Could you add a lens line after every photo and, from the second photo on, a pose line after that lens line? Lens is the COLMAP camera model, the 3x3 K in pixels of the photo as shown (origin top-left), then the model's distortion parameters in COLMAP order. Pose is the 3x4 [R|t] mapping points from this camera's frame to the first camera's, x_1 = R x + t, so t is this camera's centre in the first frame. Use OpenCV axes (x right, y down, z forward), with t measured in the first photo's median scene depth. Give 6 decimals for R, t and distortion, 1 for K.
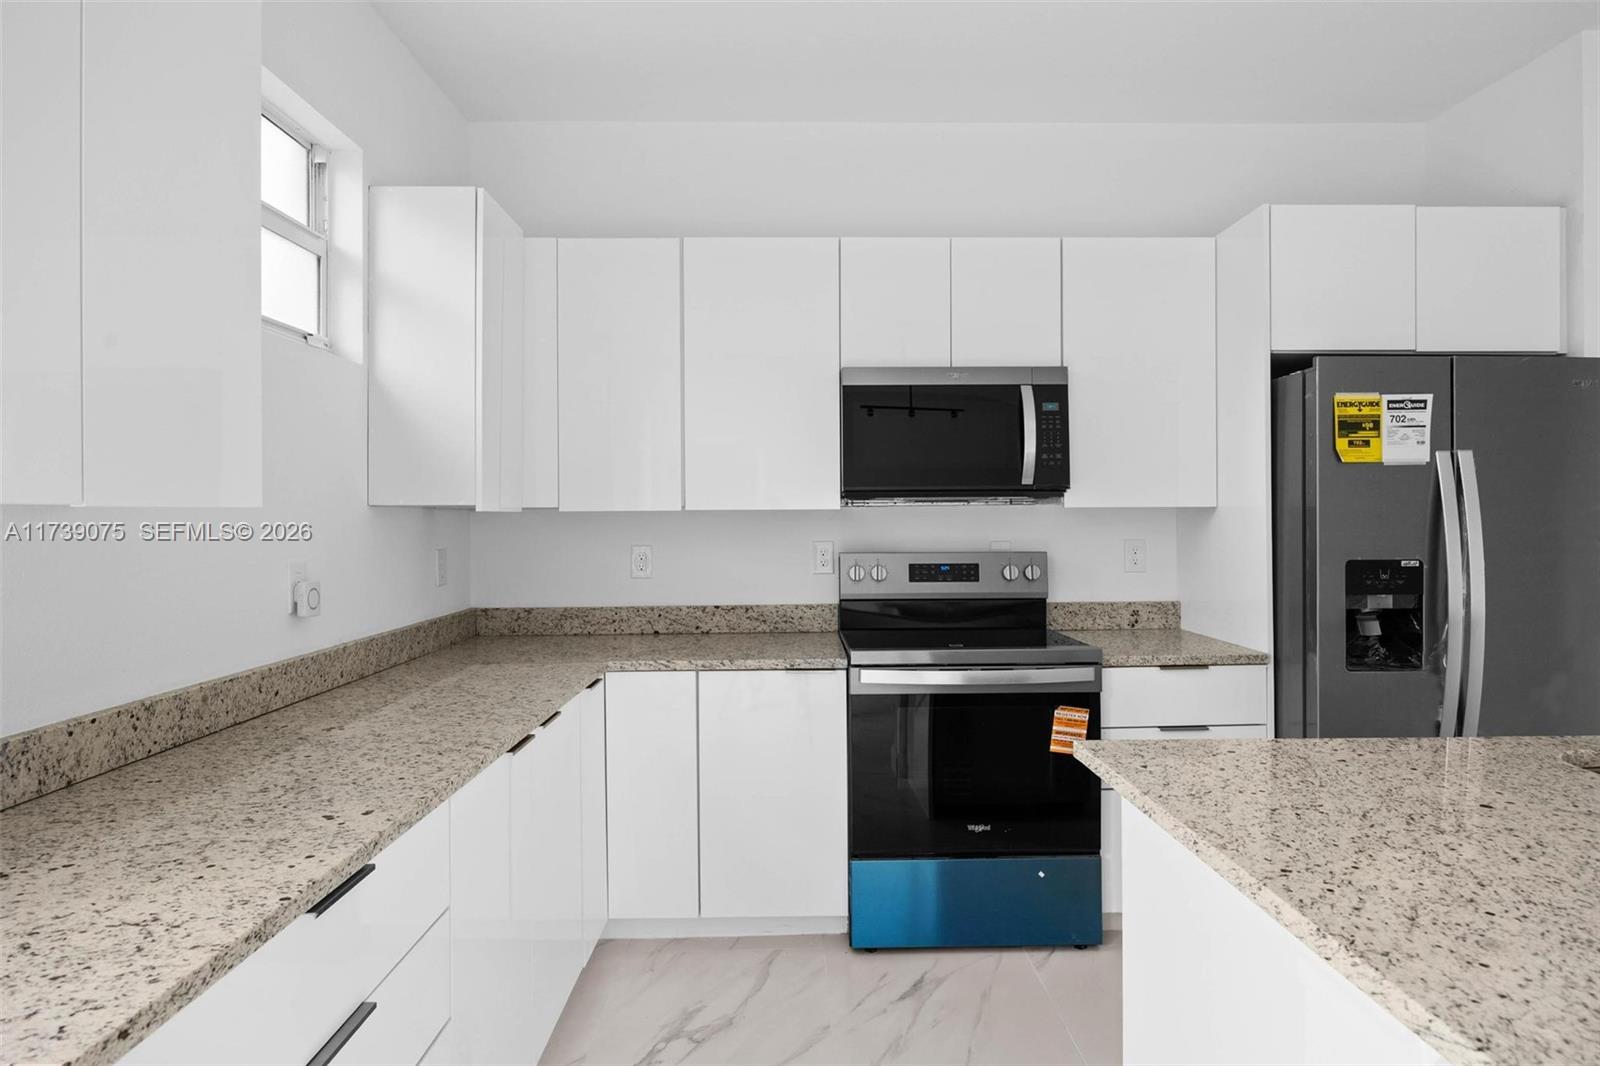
lens RADIAL K [[884.7, 0, 806.1], [0, 884.7, 520.2], [0, 0, 1]] dist [0.004730, 0.000636]
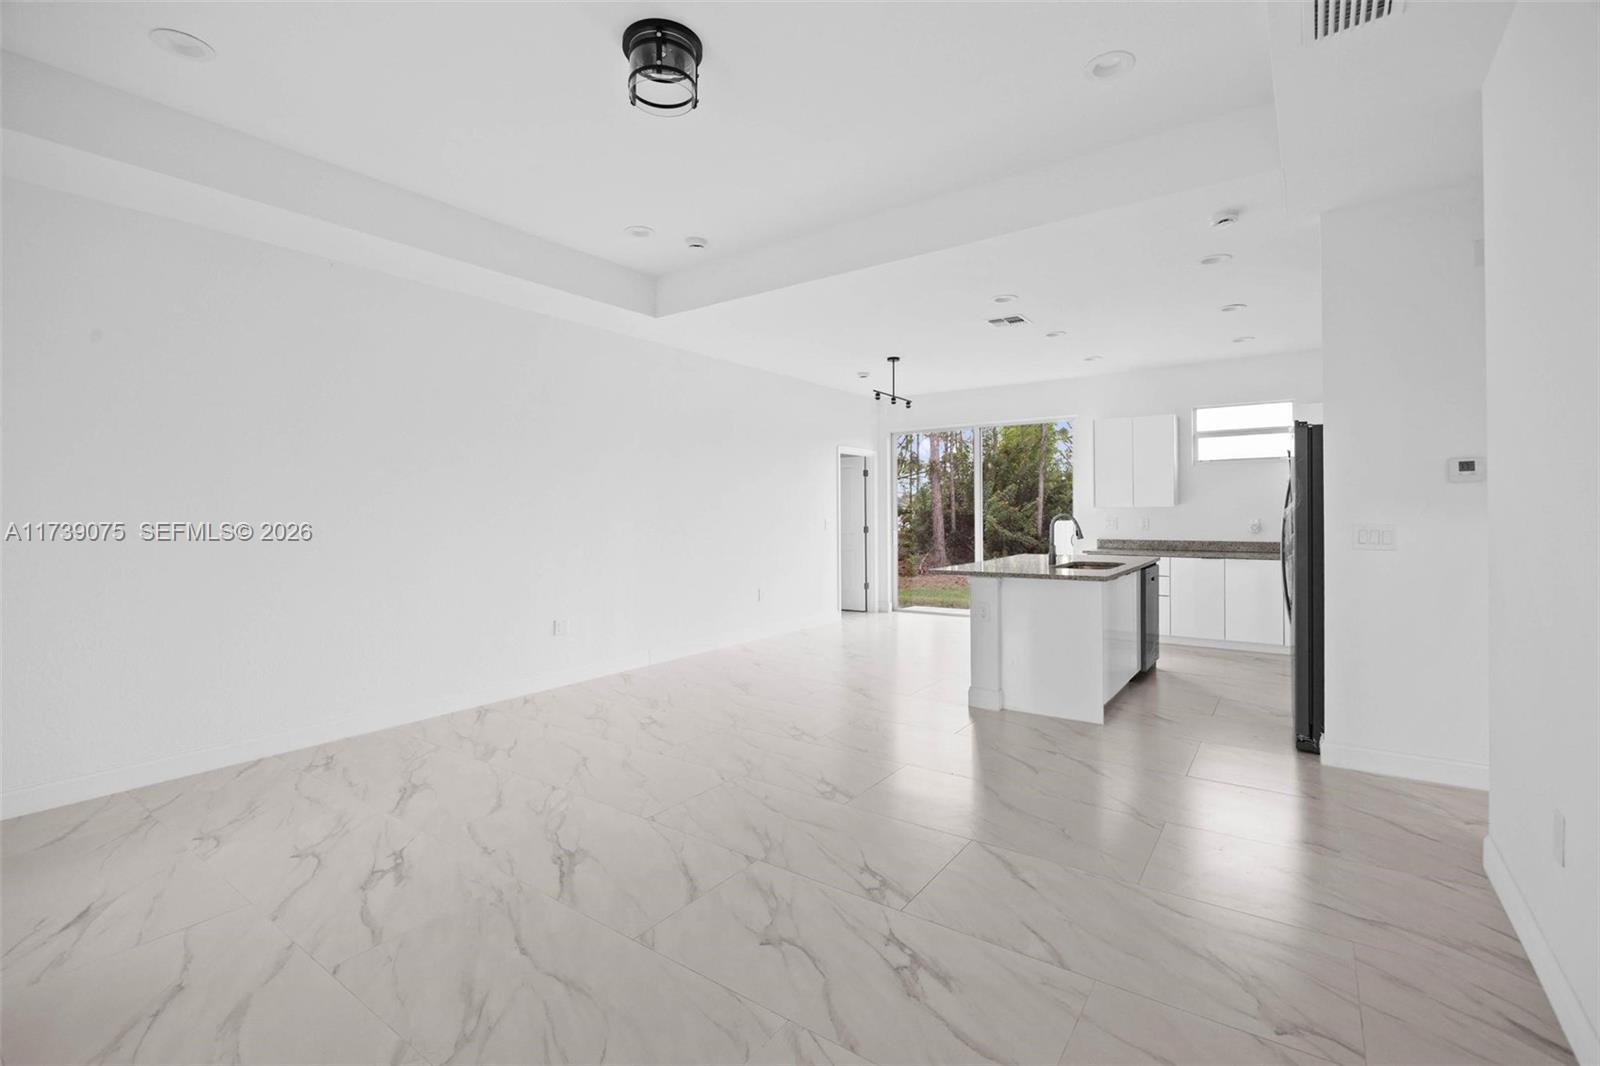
lens RADIAL K [[709.0, 0, 795.7], [0, 709.0, 518.1], [0, 0, 1]] dist [-0.022571, 0.001955]
pose [[-0.600074, 0.013698, -0.799827, 2.695403], [0.005222, 0.999899, 0.013206, -0.006004], [0.799928, 0.003748, -0.600085, 1.043115]]
